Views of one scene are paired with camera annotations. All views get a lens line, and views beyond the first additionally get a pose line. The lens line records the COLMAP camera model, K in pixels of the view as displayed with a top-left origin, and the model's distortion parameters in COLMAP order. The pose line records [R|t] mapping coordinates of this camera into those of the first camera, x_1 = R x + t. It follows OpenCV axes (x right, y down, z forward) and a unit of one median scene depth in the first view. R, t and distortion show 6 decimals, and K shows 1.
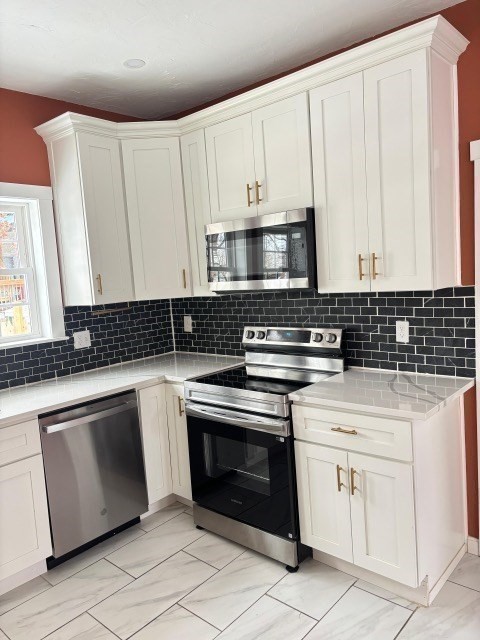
lens RADIAL K [[483.2, 0, 238.5], [0, 483.2, 321.2], [0, 0, 1]] dist [0.033835, -0.025718]
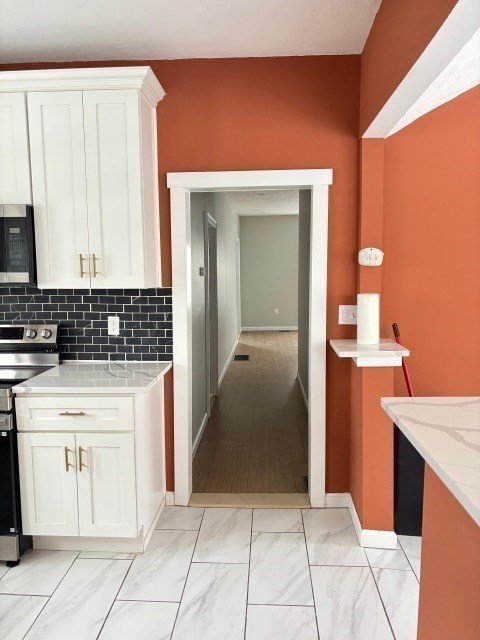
lens RADIAL K [[483.2, 0, 236.6], [0, 483.2, 322.4], [0, 0, 1]] dist [0.033835, -0.025718]
pose [[0.785198, -0.000294, 0.619245, -0.144388], [0.016124, 0.999671, -0.019970, 0.041908], [-0.619035, 0.025665, 0.784944, -0.076565]]
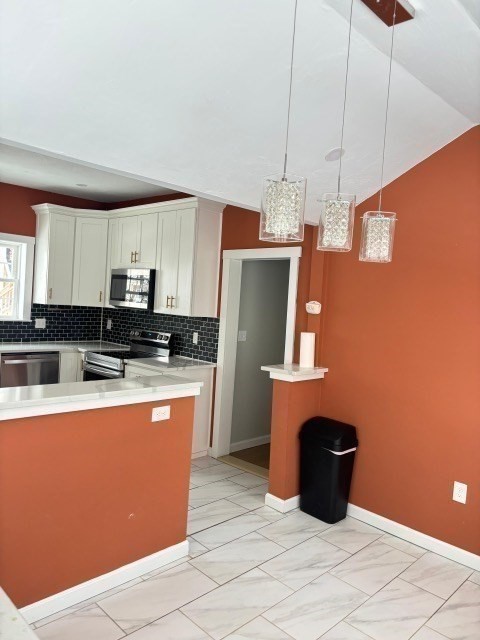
lens RADIAL K [[483.2, 0, 242.9], [0, 483.2, 310.8], [0, 0, 1]] dist [0.033835, -0.025718]
pose [[0.990437, 0.132327, -0.039031, 0.600666], [-0.134983, 0.987939, -0.075867, 0.035513], [0.028521, 0.080410, 0.996354, -0.941593]]
